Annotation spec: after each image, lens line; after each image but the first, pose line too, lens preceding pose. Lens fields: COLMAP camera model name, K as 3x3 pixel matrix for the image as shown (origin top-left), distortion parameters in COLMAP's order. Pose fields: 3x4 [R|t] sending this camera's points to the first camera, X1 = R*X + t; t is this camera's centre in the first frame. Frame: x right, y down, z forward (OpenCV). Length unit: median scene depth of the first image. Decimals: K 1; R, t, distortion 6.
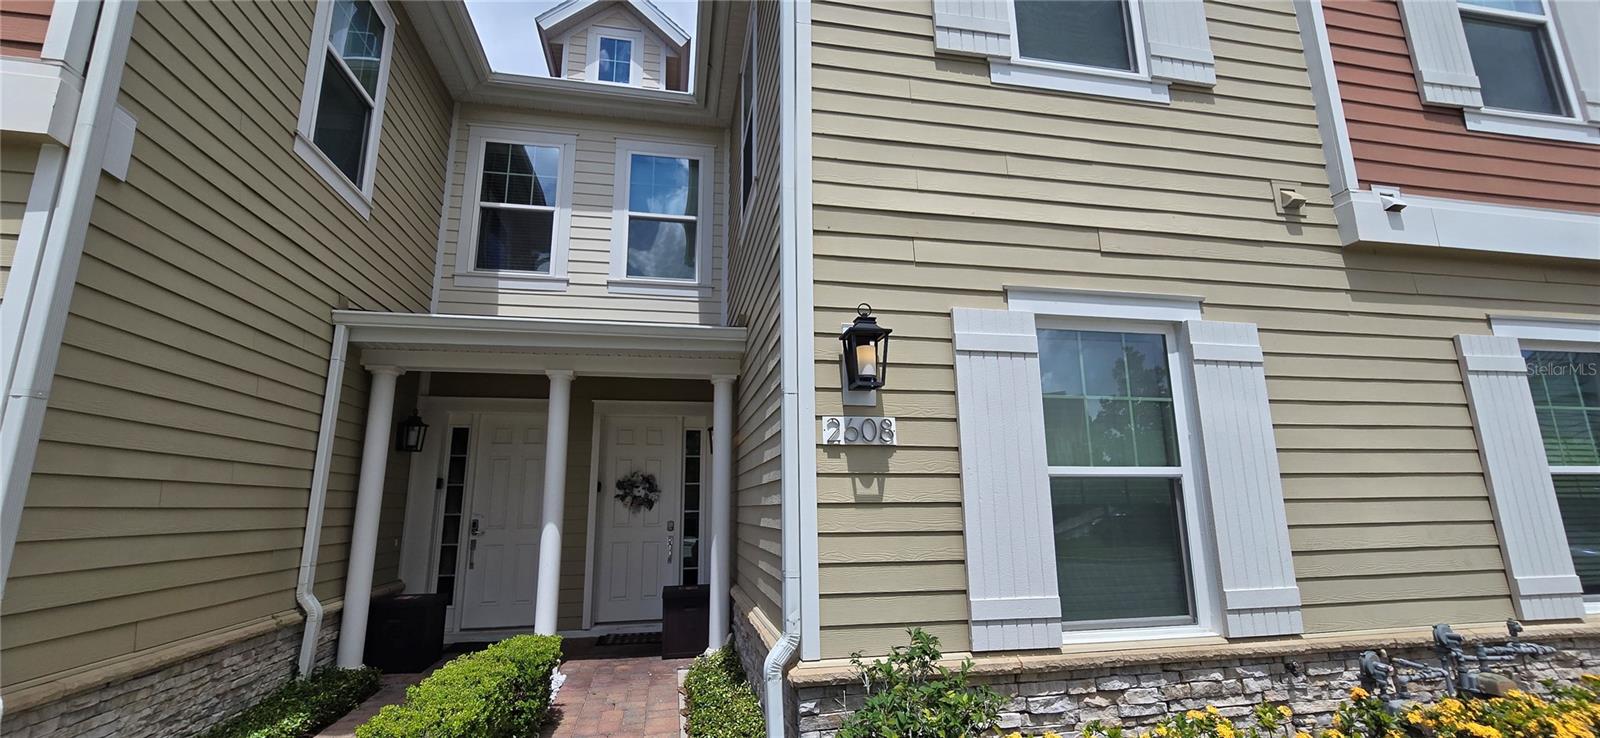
lens RADIAL K [[664.7, 0, 806.5], [0, 664.7, 371.4], [0, 0, 1]] dist [-0.001501, 0.000303]
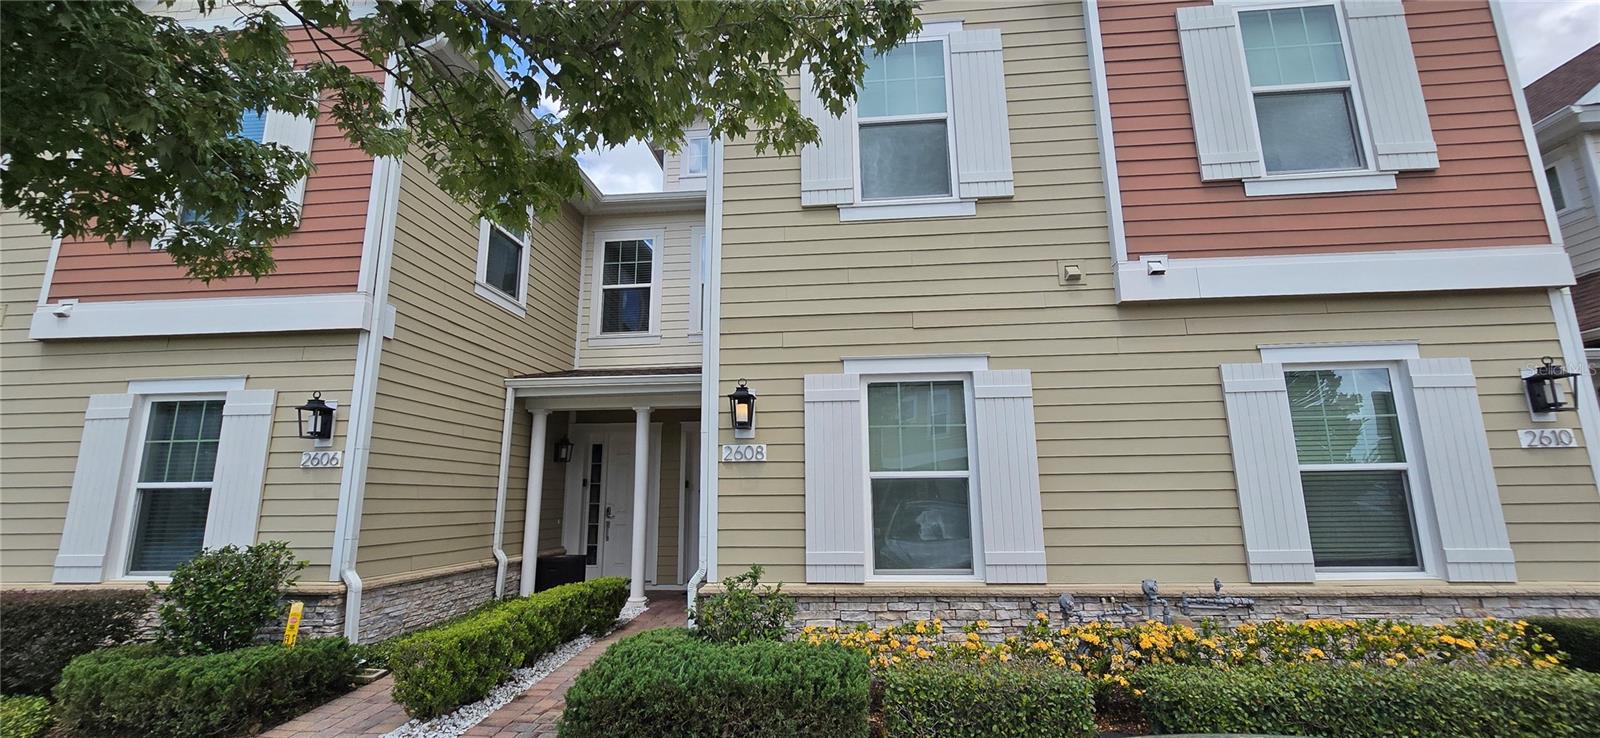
lens RADIAL K [[664.7, 0, 806.5], [0, 664.7, 371.4], [0, 0, 1]] dist [-0.001501, 0.000303]
pose [[0.960574, -0.053472, -0.272834, 0.569335], [0.056117, 0.998422, 0.001892, -0.090496], [0.272302, -0.017128, 0.962059, -0.474433]]
